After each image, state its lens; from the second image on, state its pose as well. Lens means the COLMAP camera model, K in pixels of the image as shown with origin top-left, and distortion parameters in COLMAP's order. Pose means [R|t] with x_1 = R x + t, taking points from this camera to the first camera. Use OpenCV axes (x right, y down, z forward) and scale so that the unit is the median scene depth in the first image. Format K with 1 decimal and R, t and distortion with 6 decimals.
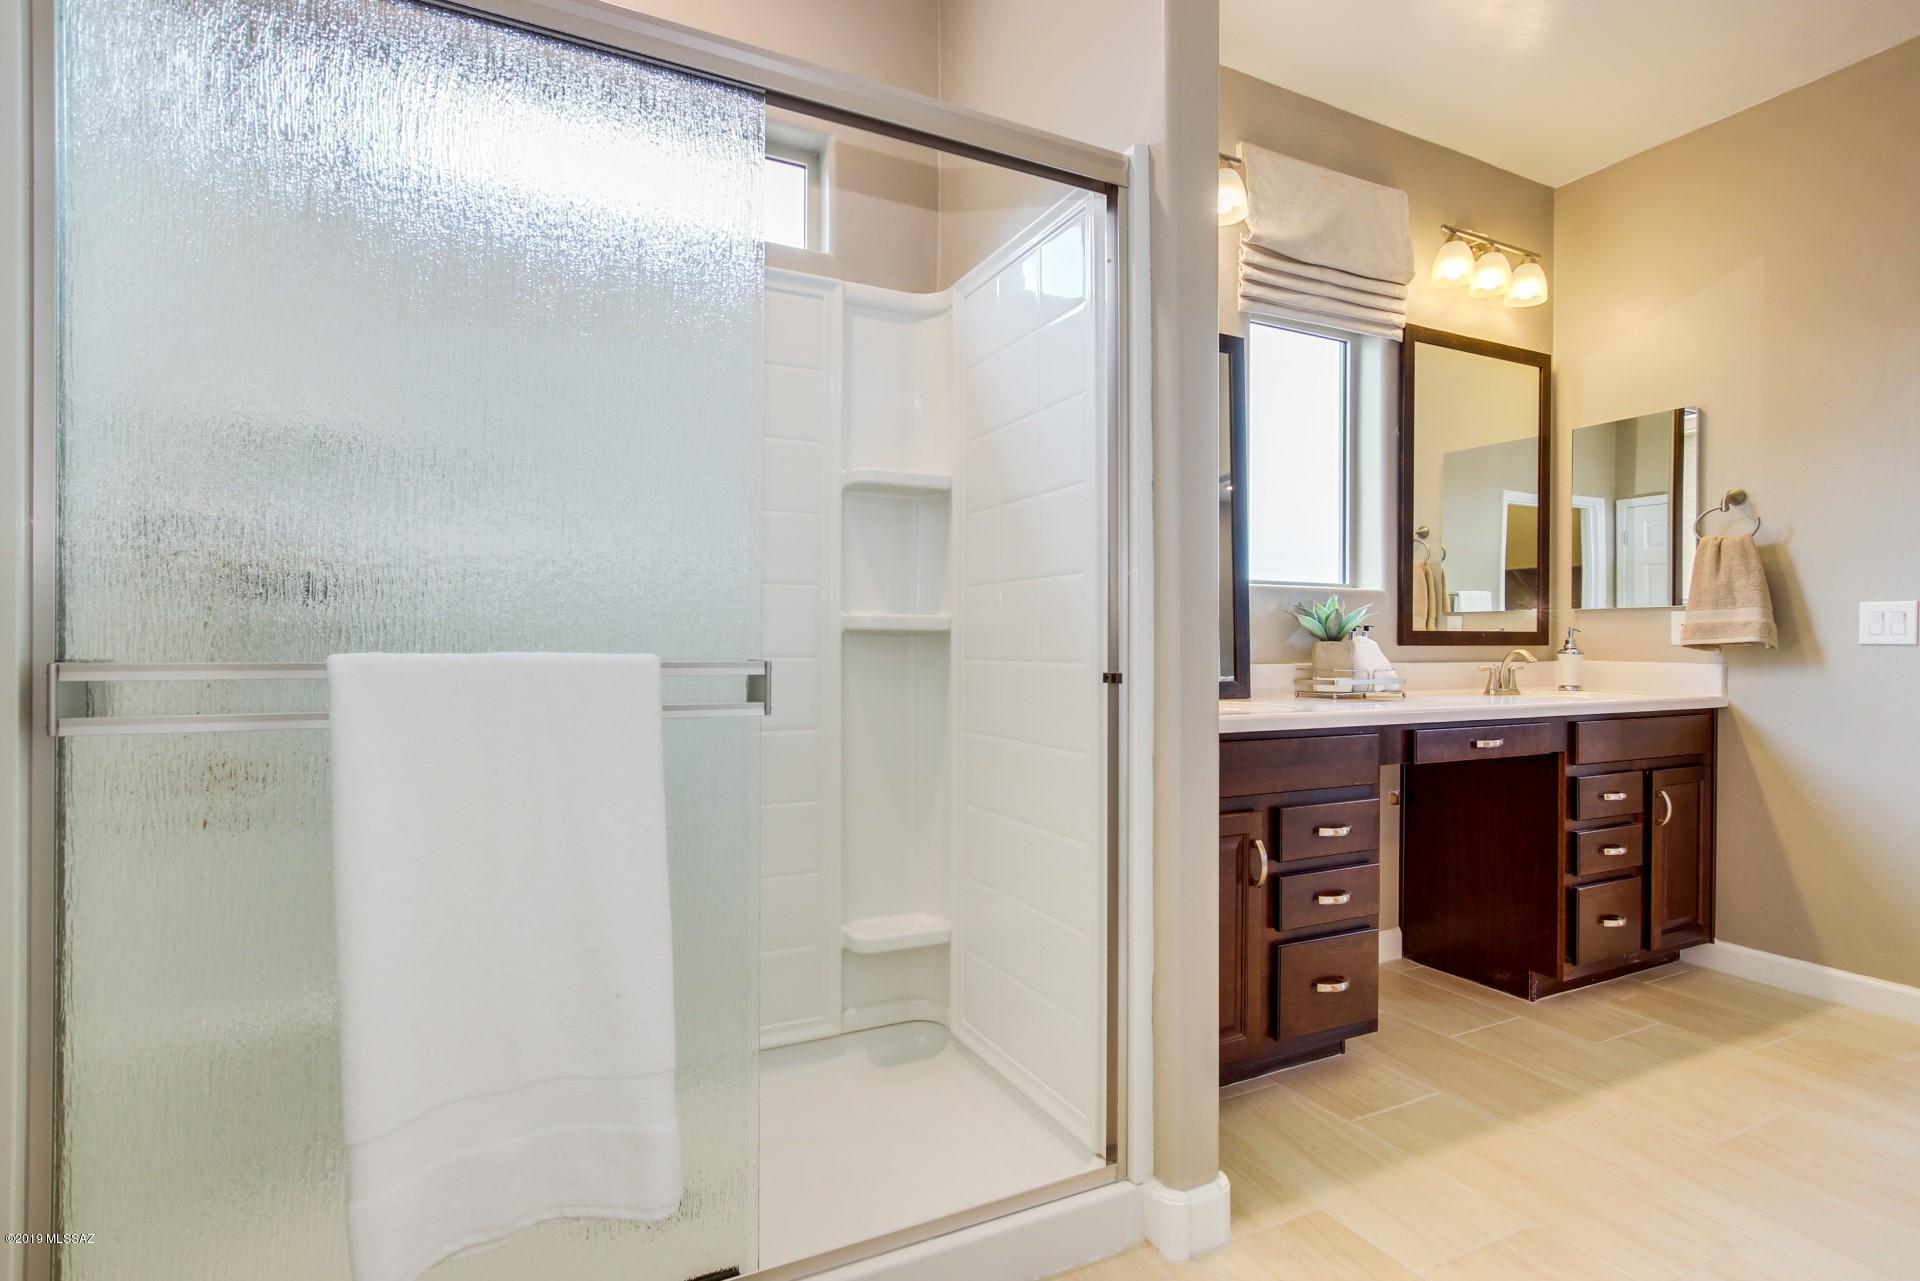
lens RADIAL K [[901.3, 0, 958.2], [0, 901.3, 635.1], [0, 0, 1]] dist [-0.031491, 0.001284]
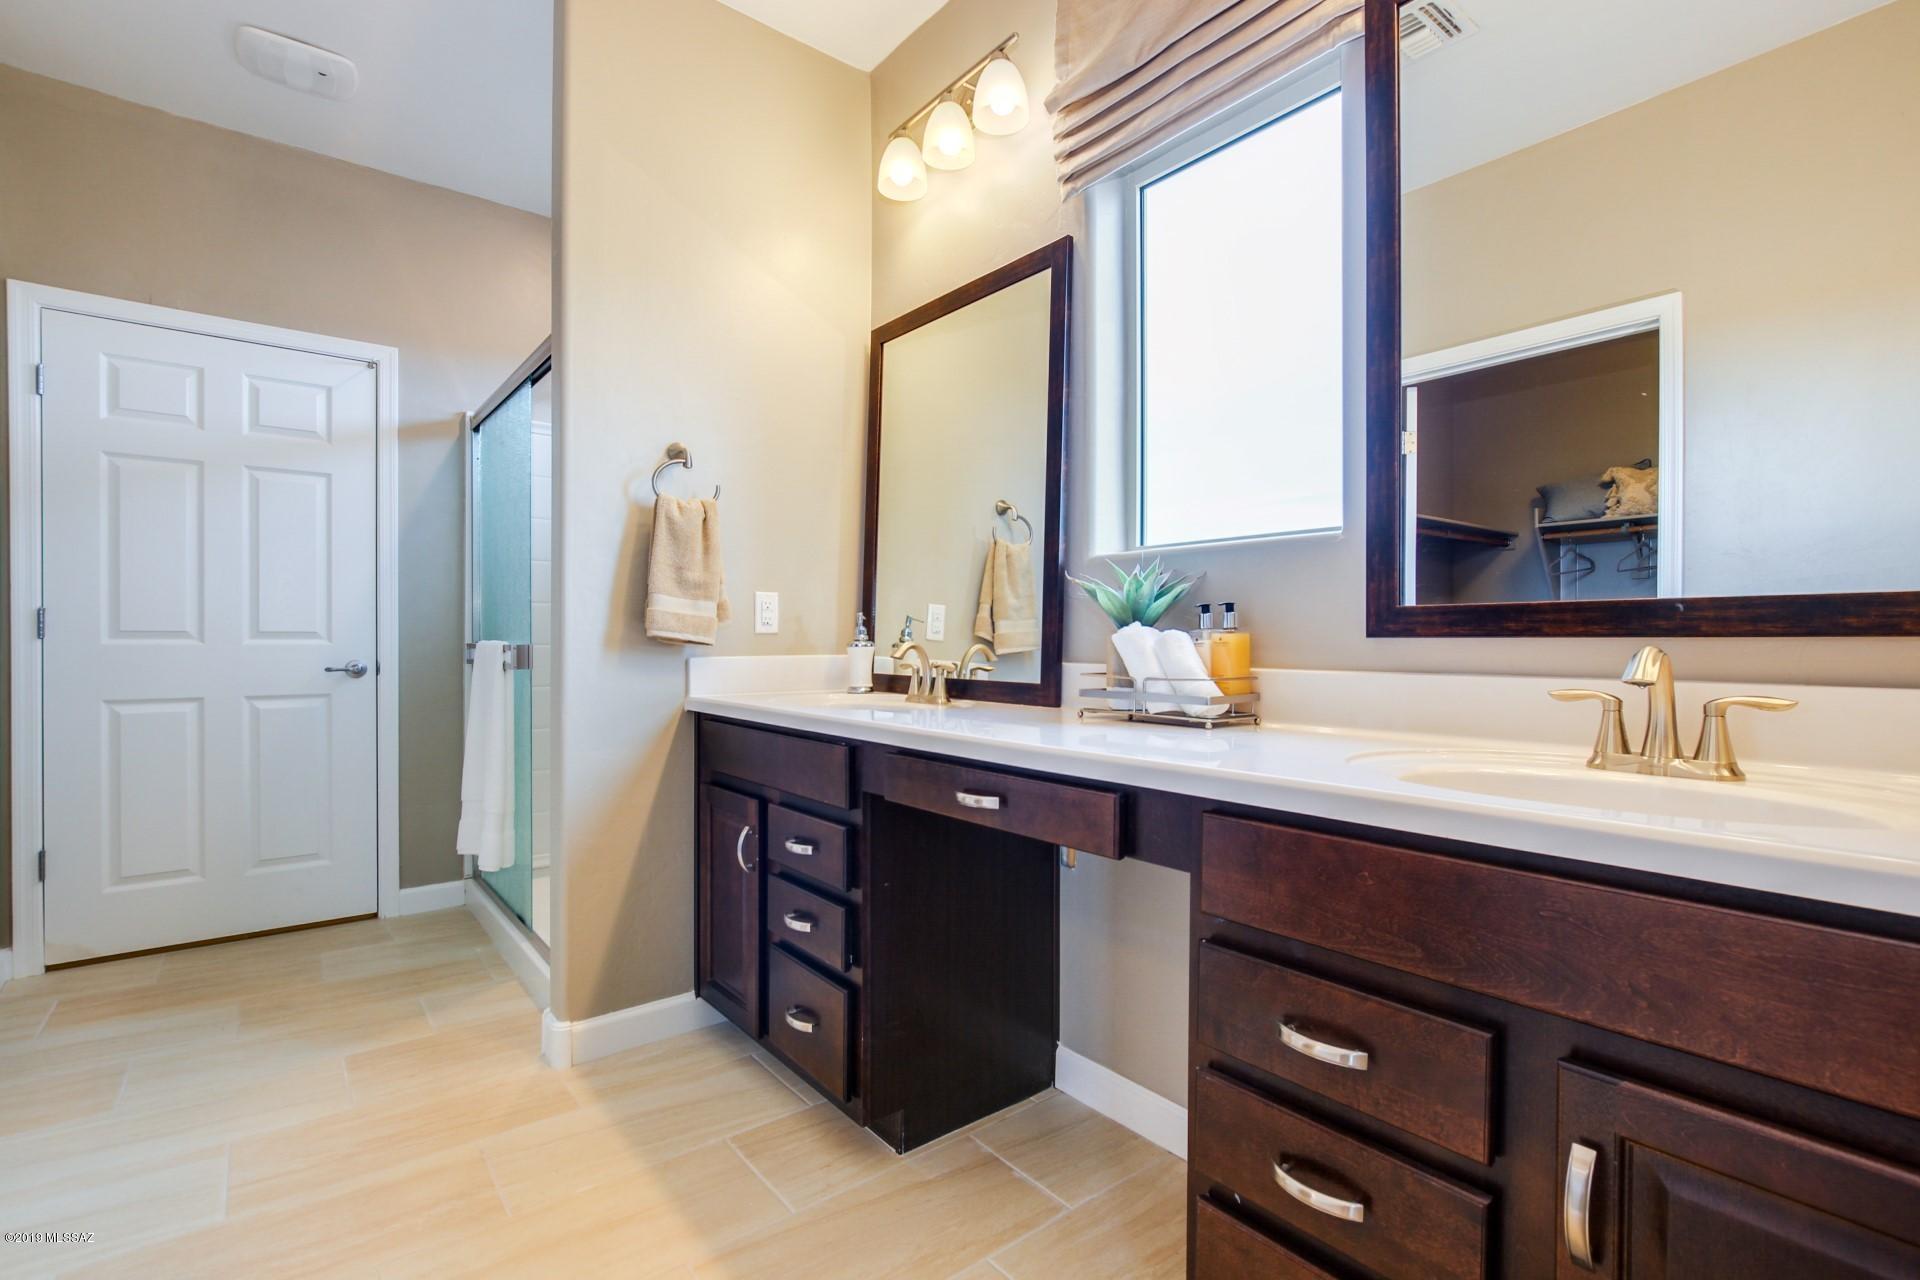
lens RADIAL K [[882.5, 0, 969.4], [0, 882.5, 665.3], [0, 0, 1]] dist [-0.014615, 0.006451]
pose [[0.225154, 0.007307, -0.974296, 1.157412], [0.004636, 0.999953, 0.008571, 0.027420], [0.974312, -0.006447, 0.225109, 0.857857]]
